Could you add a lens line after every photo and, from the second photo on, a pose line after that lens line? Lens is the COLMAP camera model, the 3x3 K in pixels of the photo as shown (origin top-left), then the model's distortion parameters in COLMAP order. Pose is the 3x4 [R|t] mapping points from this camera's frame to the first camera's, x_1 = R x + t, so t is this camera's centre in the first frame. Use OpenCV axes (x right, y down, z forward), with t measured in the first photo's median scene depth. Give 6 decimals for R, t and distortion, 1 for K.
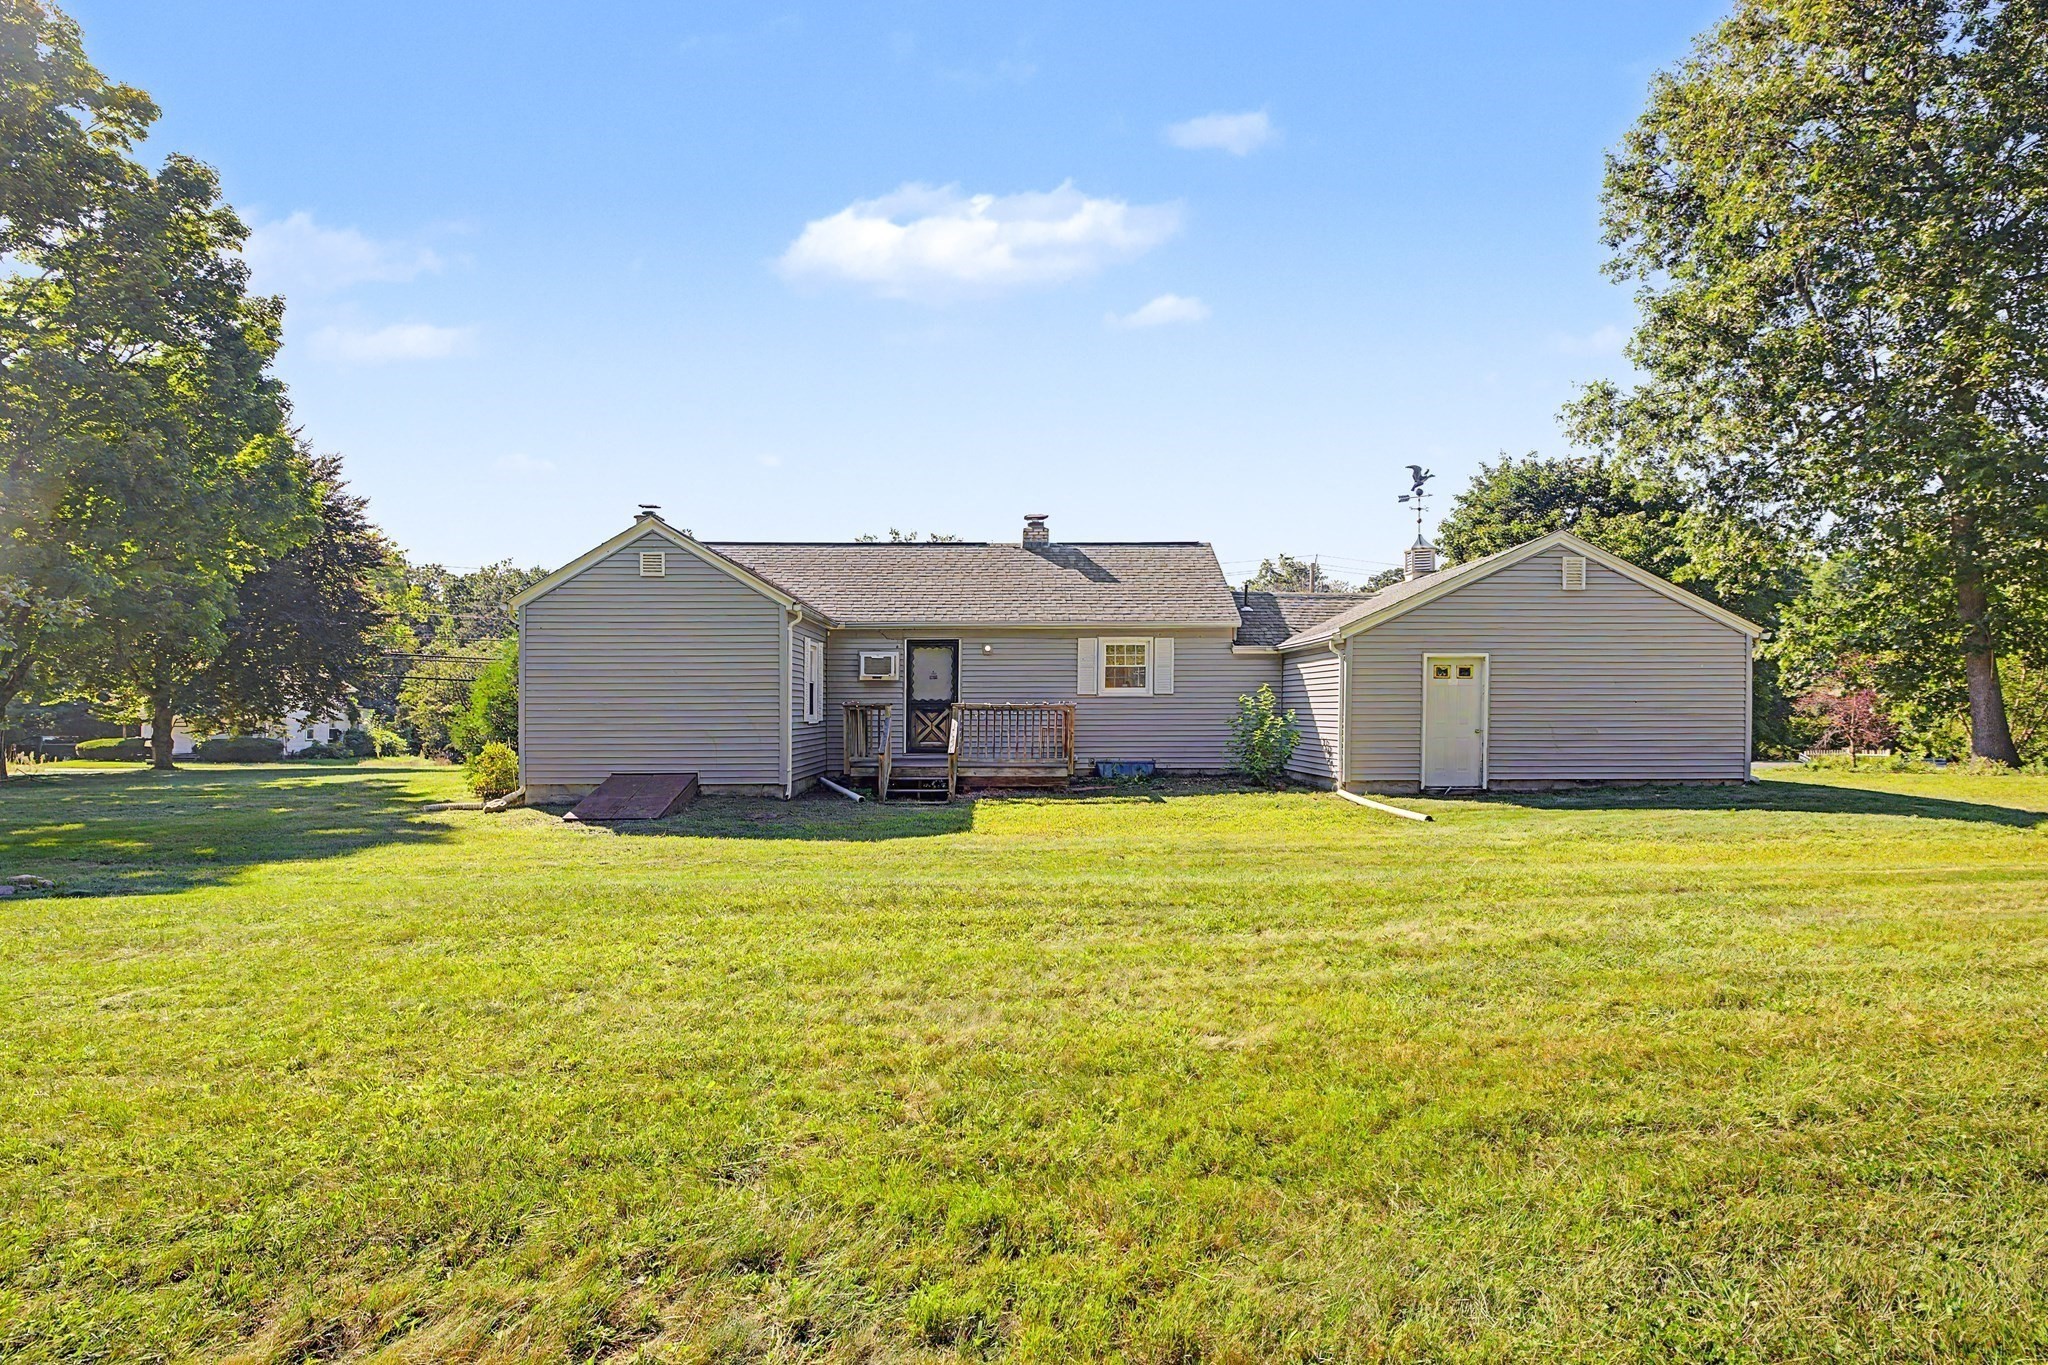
lens RADIAL K [[1163.2, 0, 1025.7], [0, 1163.2, 686.5], [0, 0, 1]] dist [-0.003387, -0.001023]
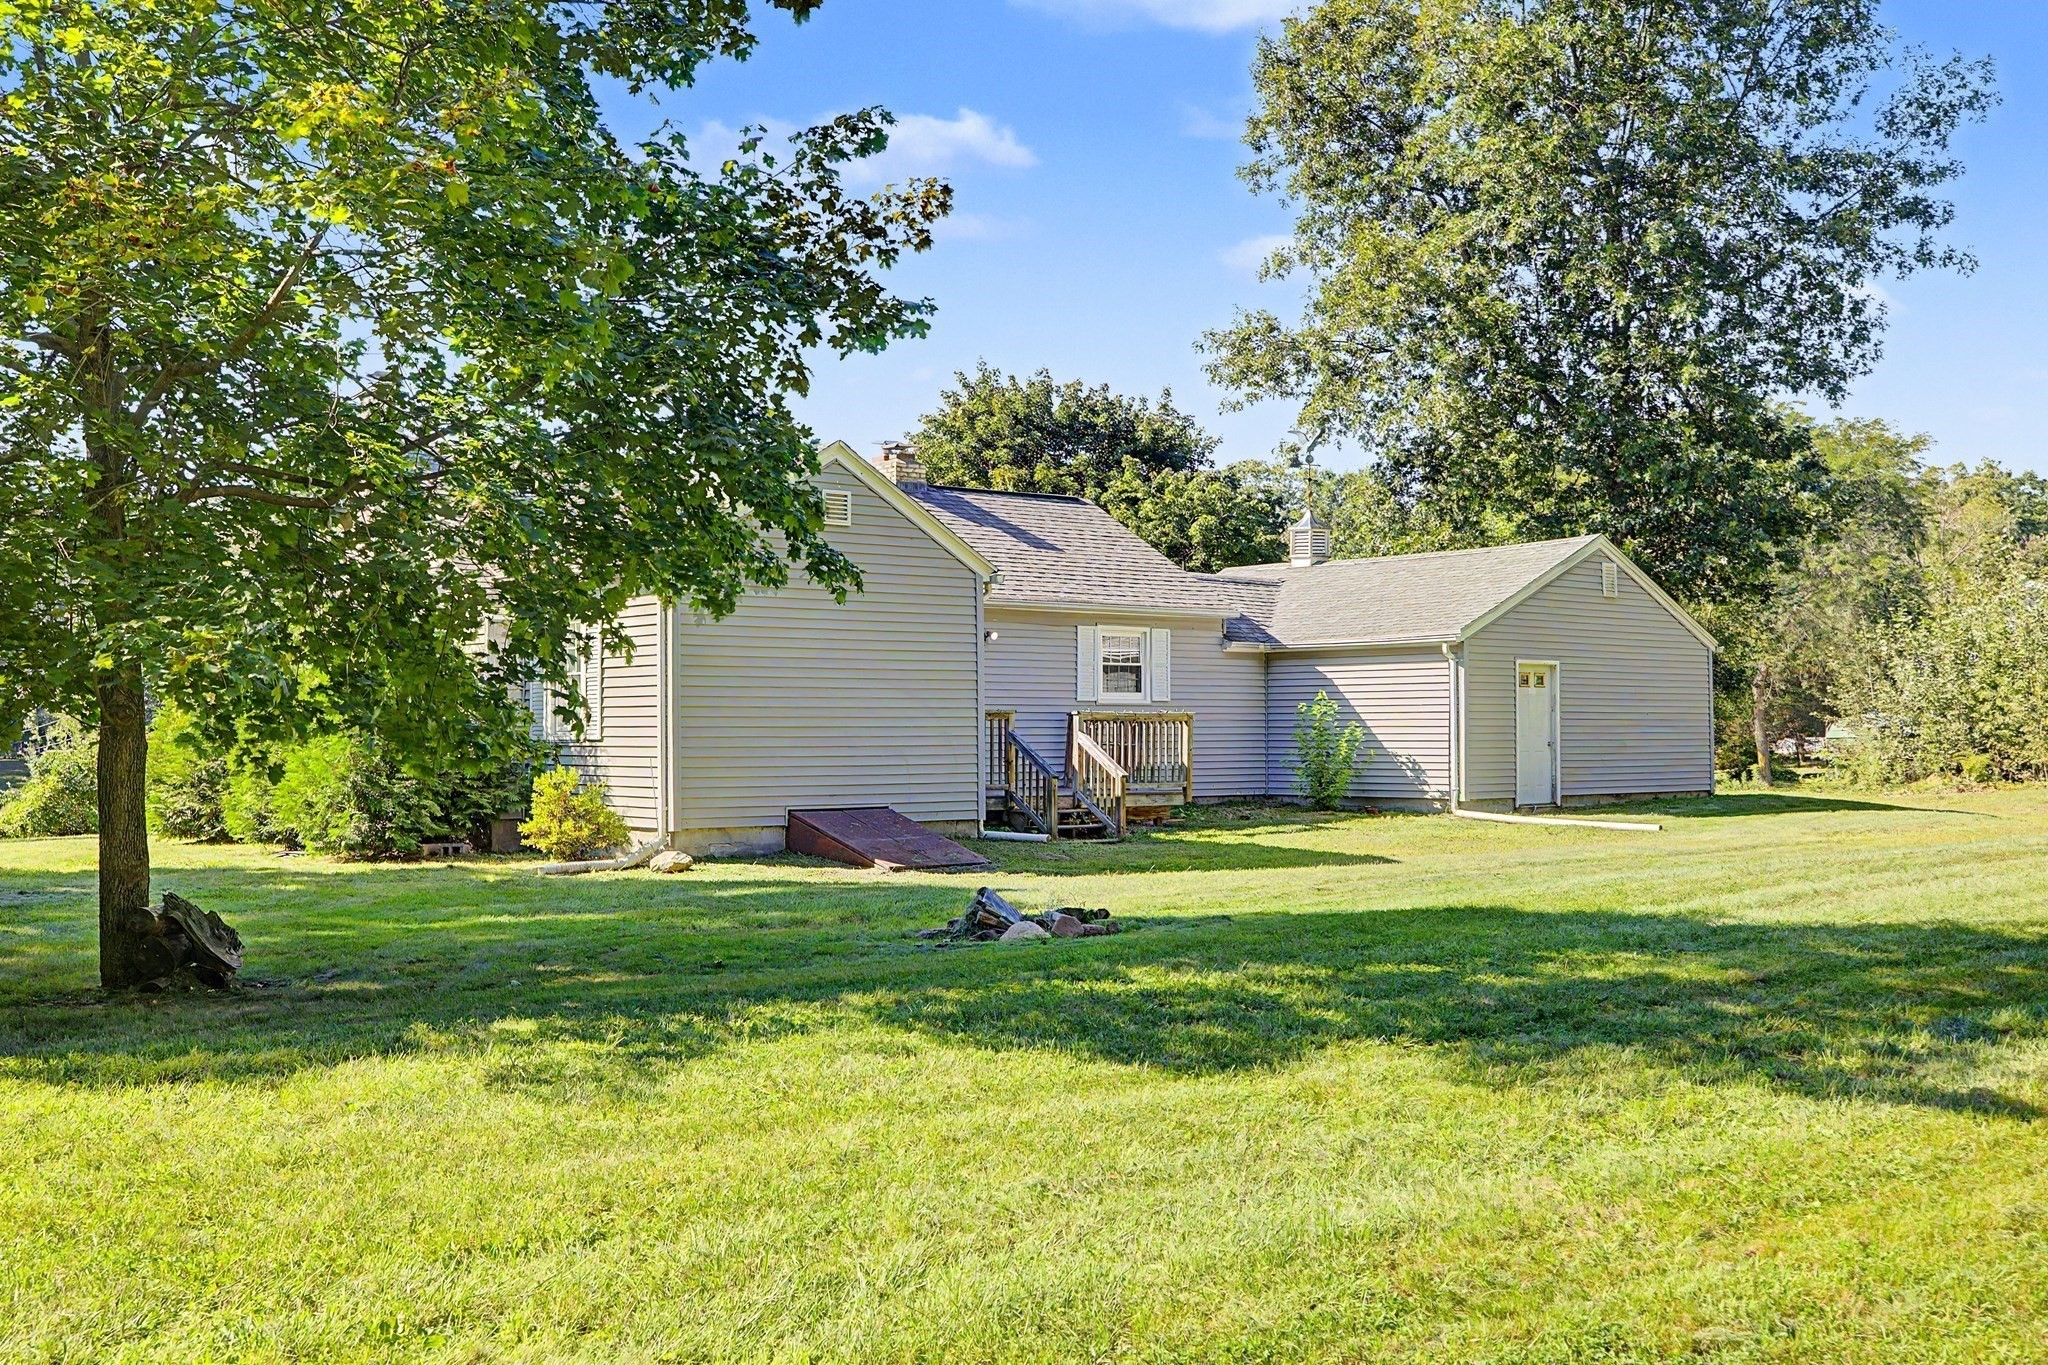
lens RADIAL K [[2042.7, 0, 1020.0], [0, 2042.7, 695.2], [0, 0, 1]] dist [-0.011667, 0.000000]
pose [[0.777341, 0.008127, 0.629027, -0.852997], [-0.014441, 0.999884, 0.004927, -0.002269], [-0.628913, -0.012913, 0.777368, -0.015958]]
